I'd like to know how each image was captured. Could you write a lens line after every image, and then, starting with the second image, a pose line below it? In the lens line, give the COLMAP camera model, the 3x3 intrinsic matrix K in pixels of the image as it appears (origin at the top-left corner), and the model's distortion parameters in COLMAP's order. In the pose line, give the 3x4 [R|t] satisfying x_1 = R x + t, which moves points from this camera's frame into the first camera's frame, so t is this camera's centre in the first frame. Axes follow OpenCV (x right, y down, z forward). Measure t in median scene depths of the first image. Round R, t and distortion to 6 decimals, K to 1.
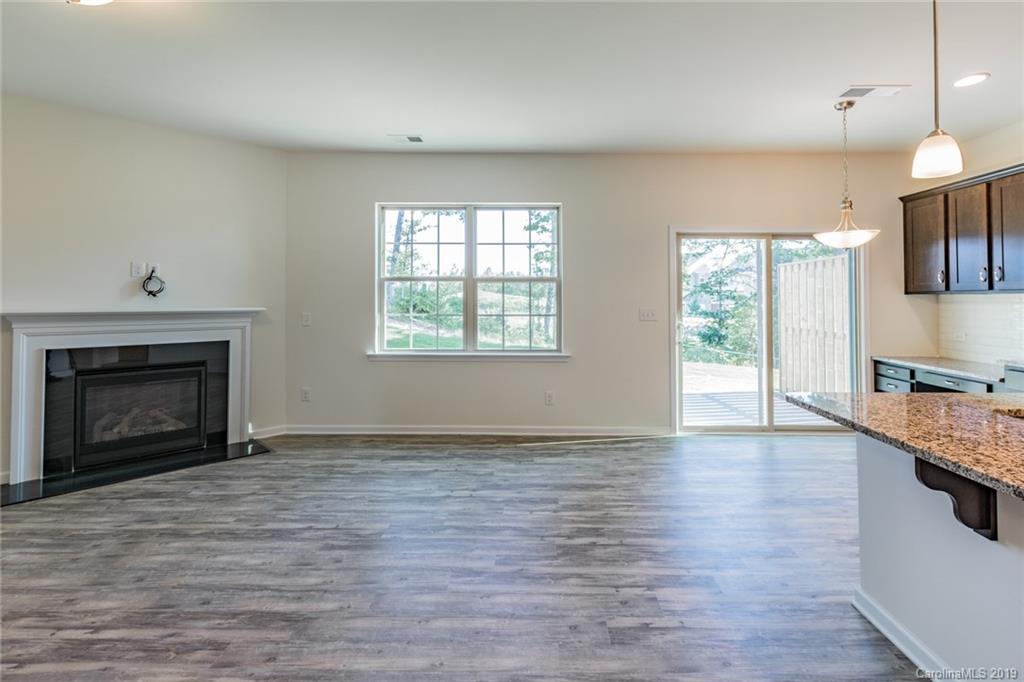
lens RADIAL K [[474.8, 0, 551.2], [0, 474.8, 290.8], [0, 0, 1]] dist [0.003491, -0.001189]
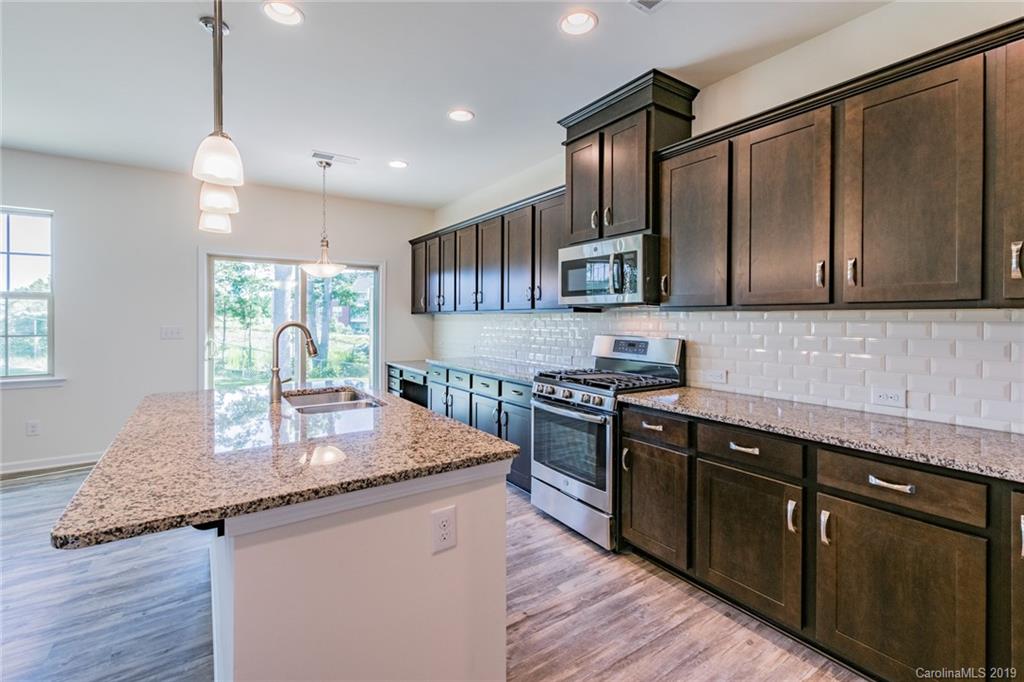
lens RADIAL K [[453.6, 0, 519.4], [0, 453.6, 320.4], [0, 0, 1]] dist [0.000830, -0.000946]
pose [[0.818191, -0.002381, 0.574942, 0.271683], [-0.009280, 0.999806, 0.017347, -0.000122], [-0.574872, -0.019528, 0.818010, -0.228603]]
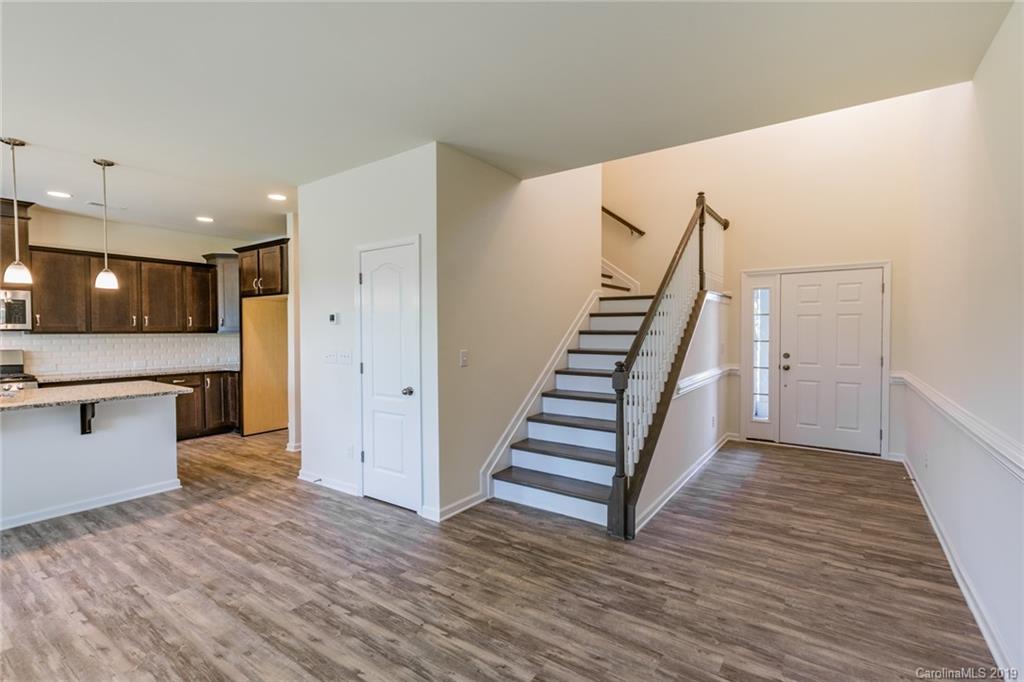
lens RADIAL K [[443.7, 0, 523.8], [0, 443.7, 340.4], [0, 0, 1]] dist [0.000582, -0.000865]
pose [[-0.842885, -0.014007, 0.537911, -0.833152], [-0.007427, 0.999869, 0.014398, -0.013145], [-0.538042, 0.008141, -0.842879, 0.448993]]
